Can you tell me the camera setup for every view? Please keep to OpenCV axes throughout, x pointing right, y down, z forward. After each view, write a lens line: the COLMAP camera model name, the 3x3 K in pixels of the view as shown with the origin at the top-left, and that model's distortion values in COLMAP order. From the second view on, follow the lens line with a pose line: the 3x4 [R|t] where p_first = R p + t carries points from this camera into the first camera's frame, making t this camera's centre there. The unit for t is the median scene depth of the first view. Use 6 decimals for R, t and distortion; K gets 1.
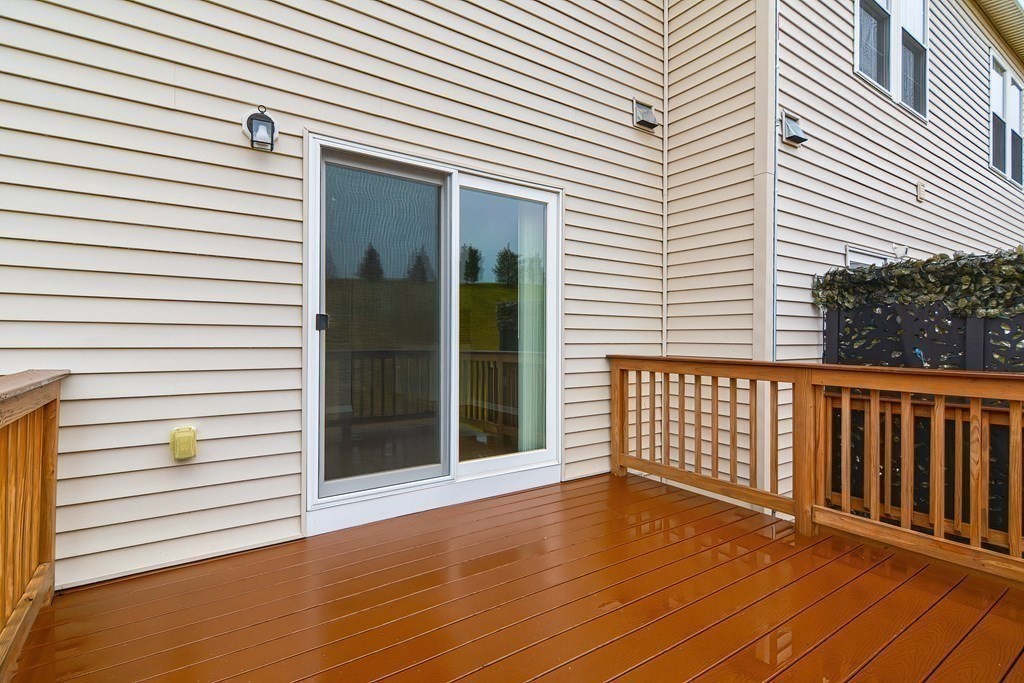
lens RADIAL K [[491.0, 0, 512.0], [0, 491.0, 341.5], [0, 0, 1]] dist [0.001155, 0.000120]
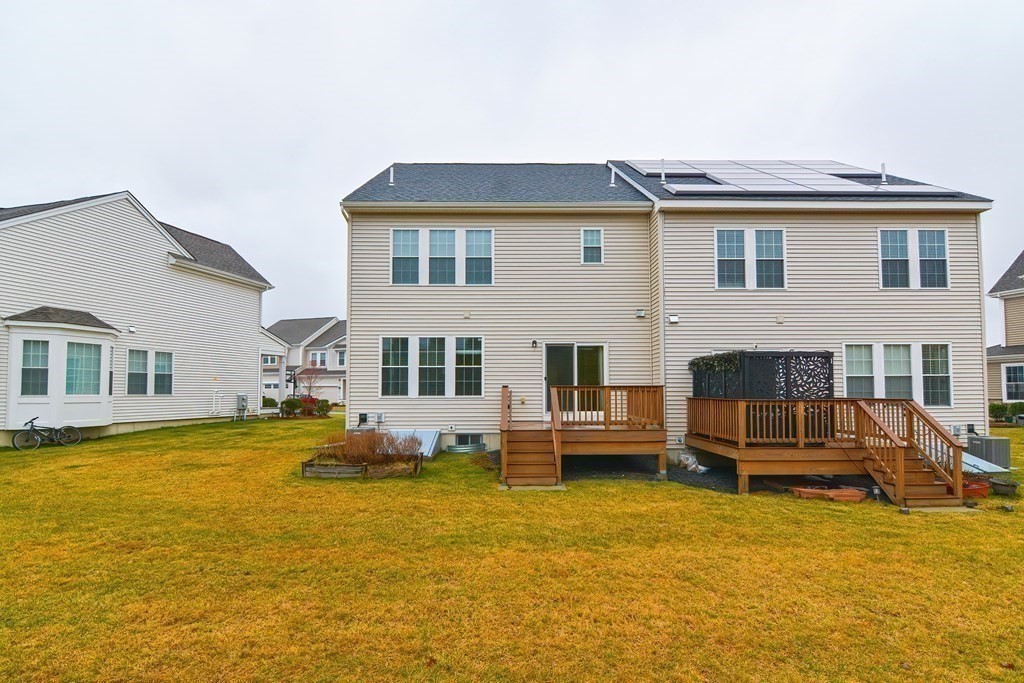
lens RADIAL K [[520.5, 0, 513.0], [0, 520.5, 363.7], [0, 0, 1]] dist [-0.002015, -0.000368]
pose [[0.846017, -0.027718, -0.532435, 2.049200], [0.002517, 0.998844, -0.047998, 0.059003], [0.533150, 0.039267, 0.845109, -3.478832]]
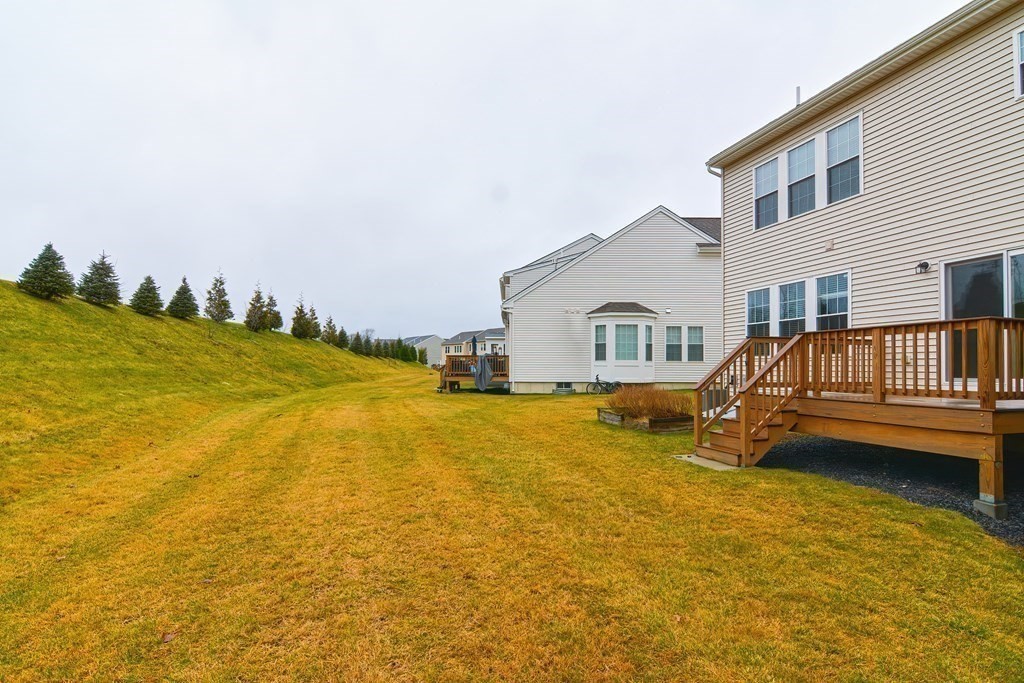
lens RADIAL K [[520.5, 0, 513.0], [0, 520.5, 363.7], [0, 0, 1]] dist [-0.002015, -0.000368]
pose [[-0.318605, -0.008663, -0.947848, 3.264750], [-0.000898, 0.999961, -0.008837, 0.227167], [0.947887, -0.001964, -0.318601, -0.466089]]
